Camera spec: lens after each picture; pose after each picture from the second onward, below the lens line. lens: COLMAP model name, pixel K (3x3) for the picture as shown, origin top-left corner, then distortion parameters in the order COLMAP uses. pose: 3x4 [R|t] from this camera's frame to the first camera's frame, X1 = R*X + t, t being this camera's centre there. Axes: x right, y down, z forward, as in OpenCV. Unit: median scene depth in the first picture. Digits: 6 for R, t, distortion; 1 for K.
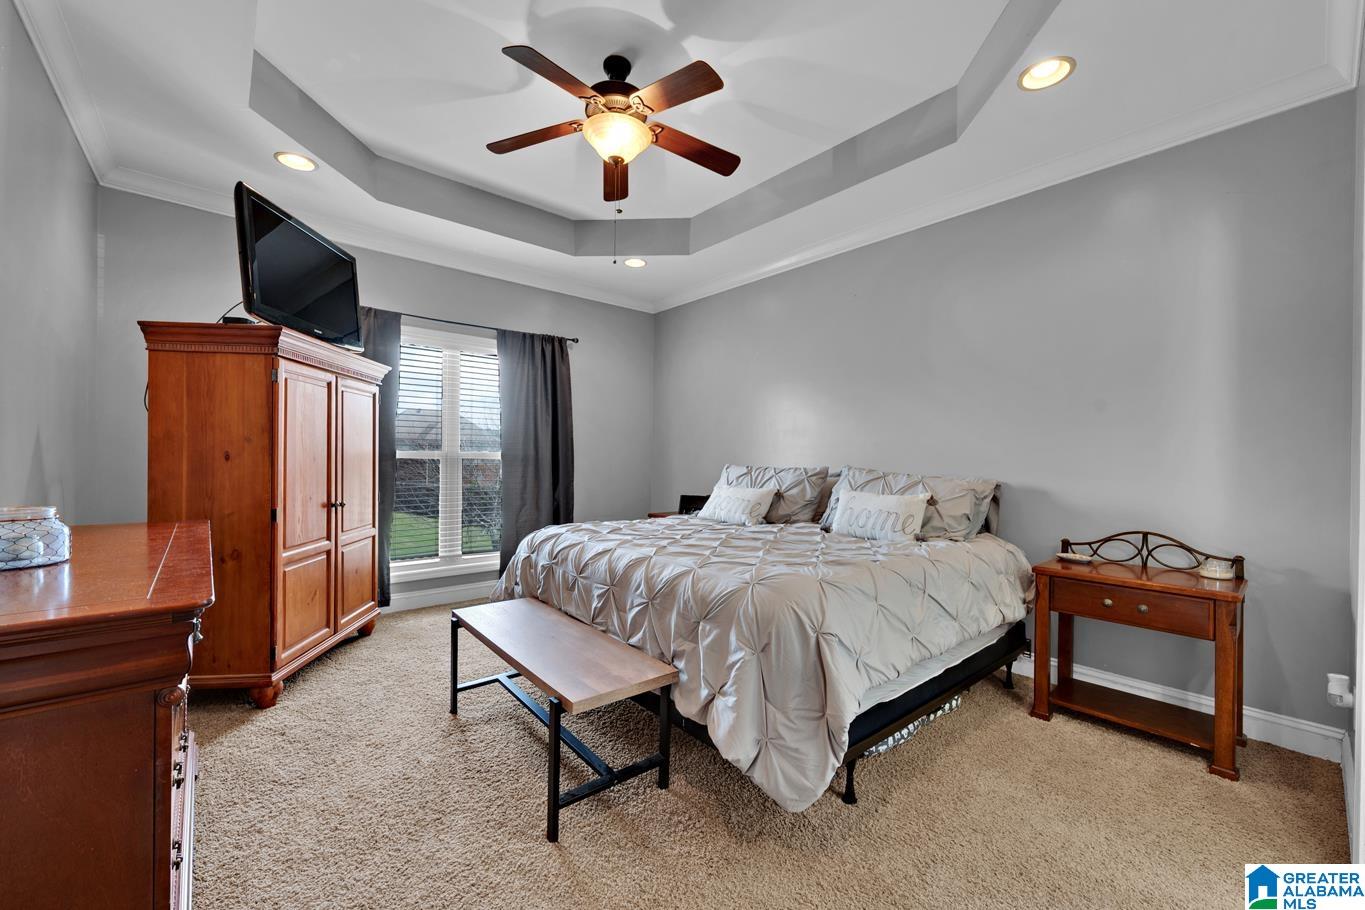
lens RADIAL K [[540.6, 0, 682.6], [0, 540.6, 457.4], [0, 0, 1]] dist [0.002268, -0.001220]
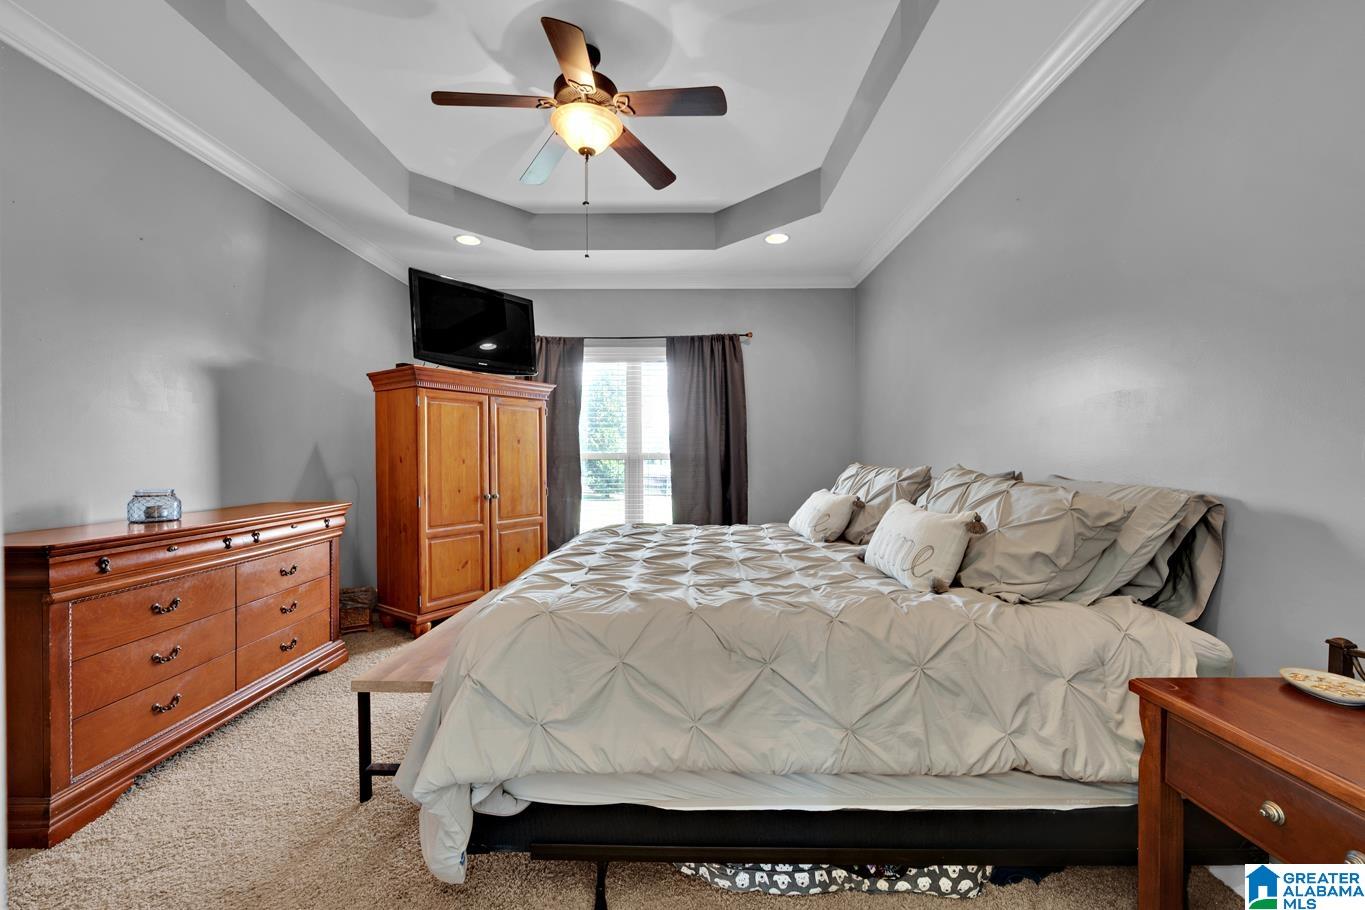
lens RADIAL K [[540.6, 0, 678.8], [0, 540.6, 459.2], [0, 0, 1]] dist [0.002268, -0.001220]
pose [[0.756078, -0.009823, -0.654408, 0.435690], [0.011365, 0.999934, -0.001879, 0.004883], [0.654383, -0.006017, 0.756140, 0.255600]]
